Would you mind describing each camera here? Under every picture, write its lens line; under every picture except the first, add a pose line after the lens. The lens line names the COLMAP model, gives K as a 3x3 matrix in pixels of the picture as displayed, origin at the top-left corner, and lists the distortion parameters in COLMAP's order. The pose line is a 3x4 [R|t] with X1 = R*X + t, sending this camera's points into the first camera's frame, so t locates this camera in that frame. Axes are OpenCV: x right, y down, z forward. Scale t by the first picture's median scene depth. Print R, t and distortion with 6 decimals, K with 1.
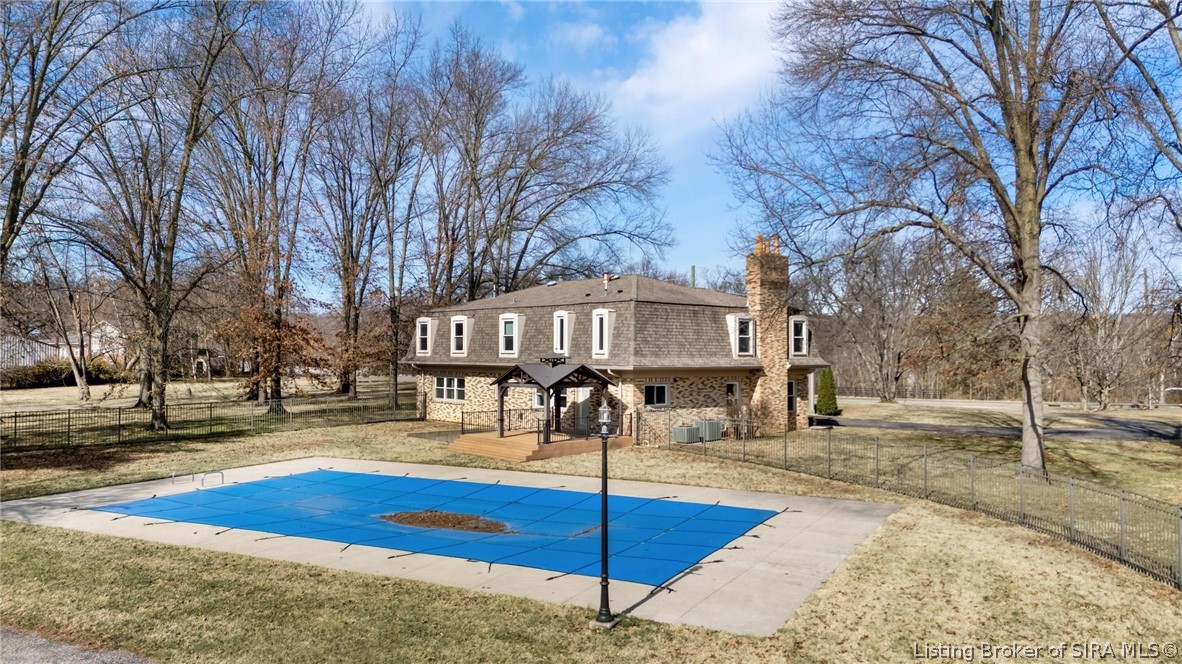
lens RADIAL K [[809.2, 0, 592.4], [0, 809.2, 331.5], [0, 0, 1]] dist [0.012220, 0.000930]
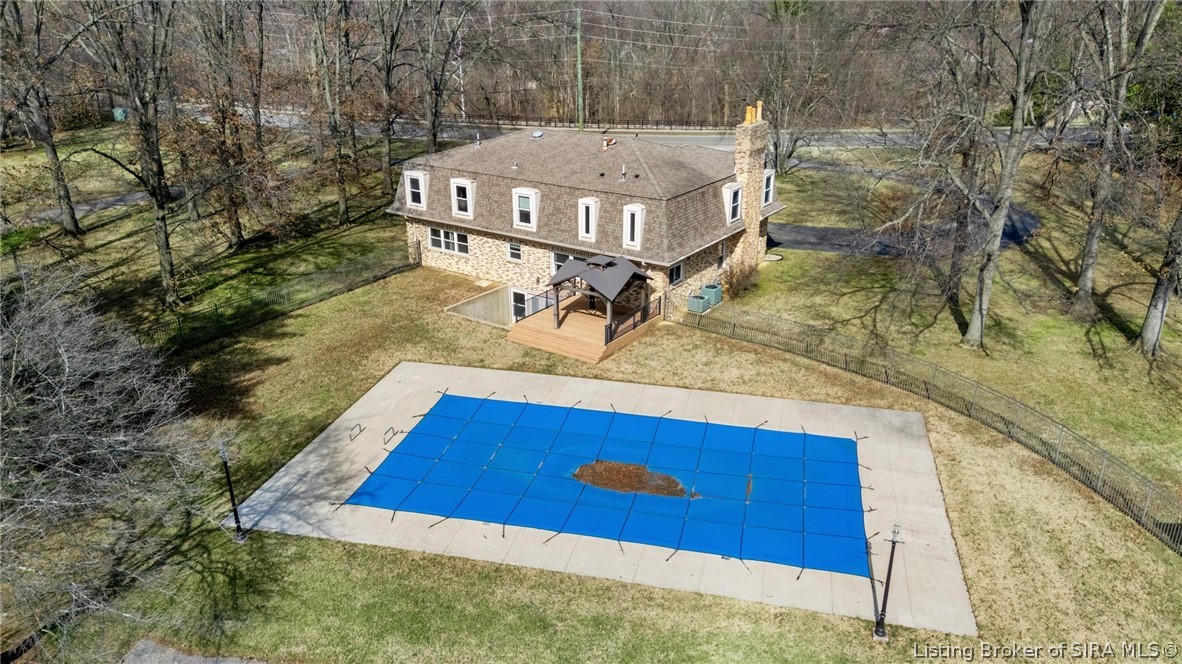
lens RADIAL K [[809.2, 0, 588.9], [0, 809.2, 330.9], [0, 0, 1]] dist [0.012220, 0.000930]
pose [[0.976229, -0.085654, 0.199100, -0.246288], [0.004180, 0.925870, 0.377819, -0.250559], [-0.216702, -0.368005, 0.904219, -0.053385]]
